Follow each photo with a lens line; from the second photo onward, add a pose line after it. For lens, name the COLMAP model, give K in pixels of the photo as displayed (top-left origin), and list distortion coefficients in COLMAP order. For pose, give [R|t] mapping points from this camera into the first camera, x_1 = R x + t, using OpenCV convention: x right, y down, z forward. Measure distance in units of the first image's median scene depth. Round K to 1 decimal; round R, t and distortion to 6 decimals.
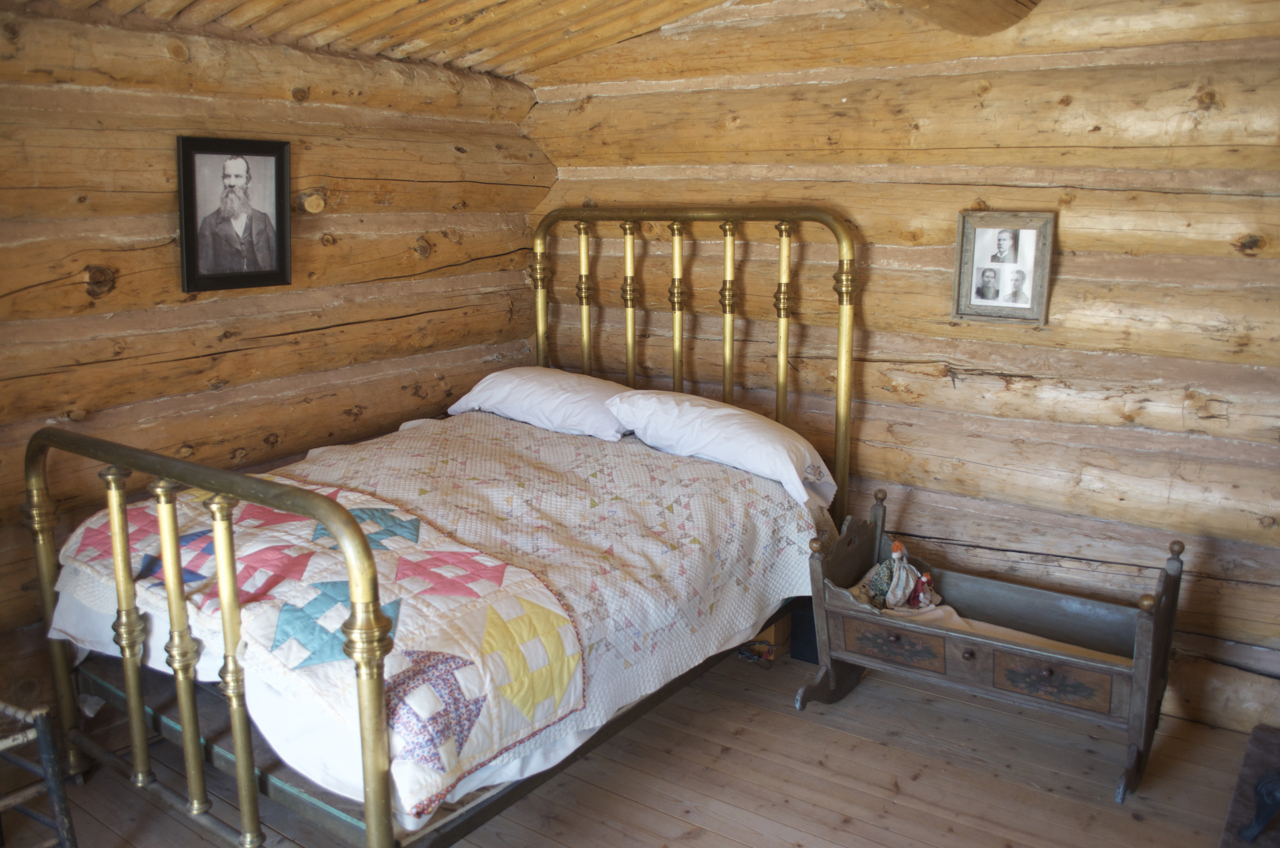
lens RADIAL K [[1013.0, 0, 642.9], [0, 1013.0, 431.0], [0, 0, 1]] dist [-0.086807, 0.013559]
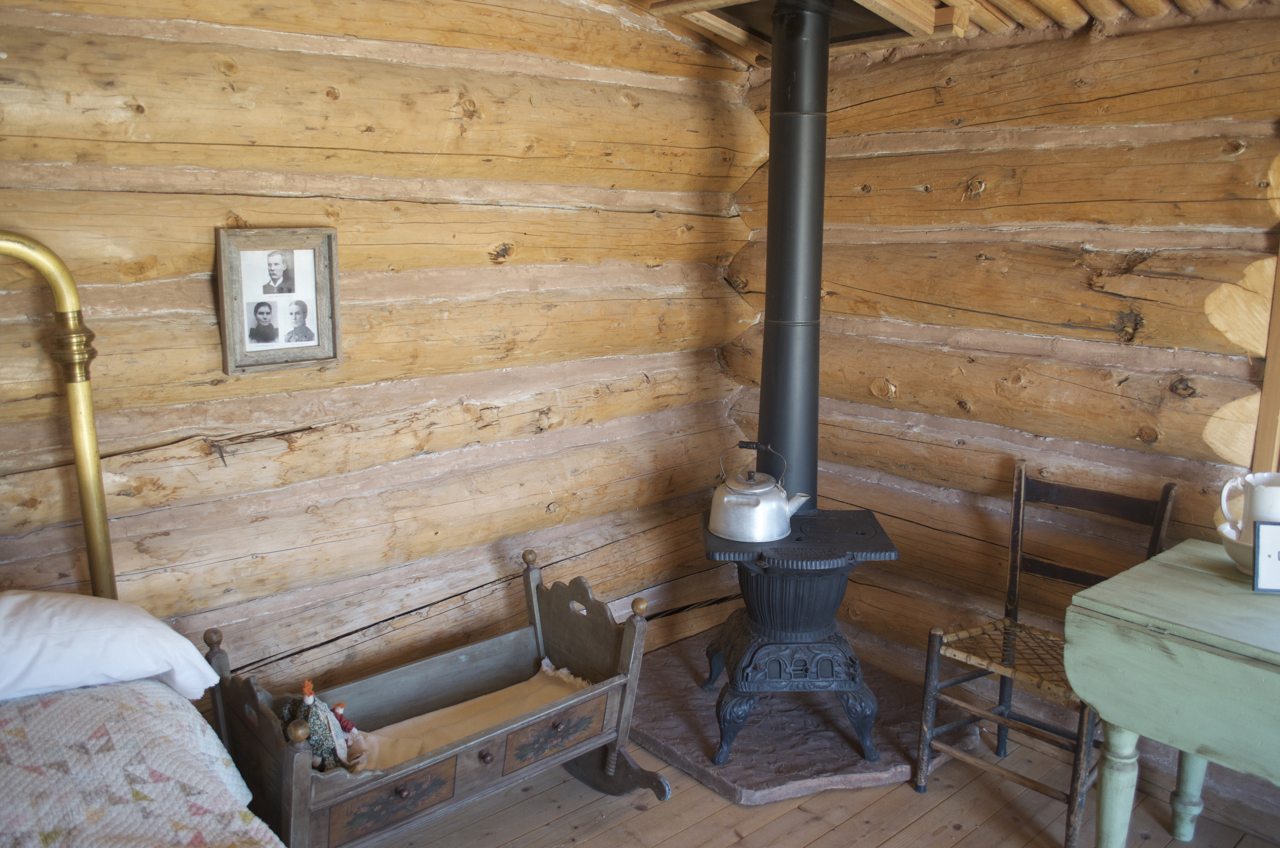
lens RADIAL K [[1013.0, 0, 642.9], [0, 1013.0, 431.0], [0, 0, 1]] dist [-0.086807, 0.013559]
pose [[0.215052, -0.200689, 0.955760, -0.346351], [0.210386, 0.965199, 0.155333, -0.125025], [-0.953672, 0.167674, 0.249790, 0.546293]]
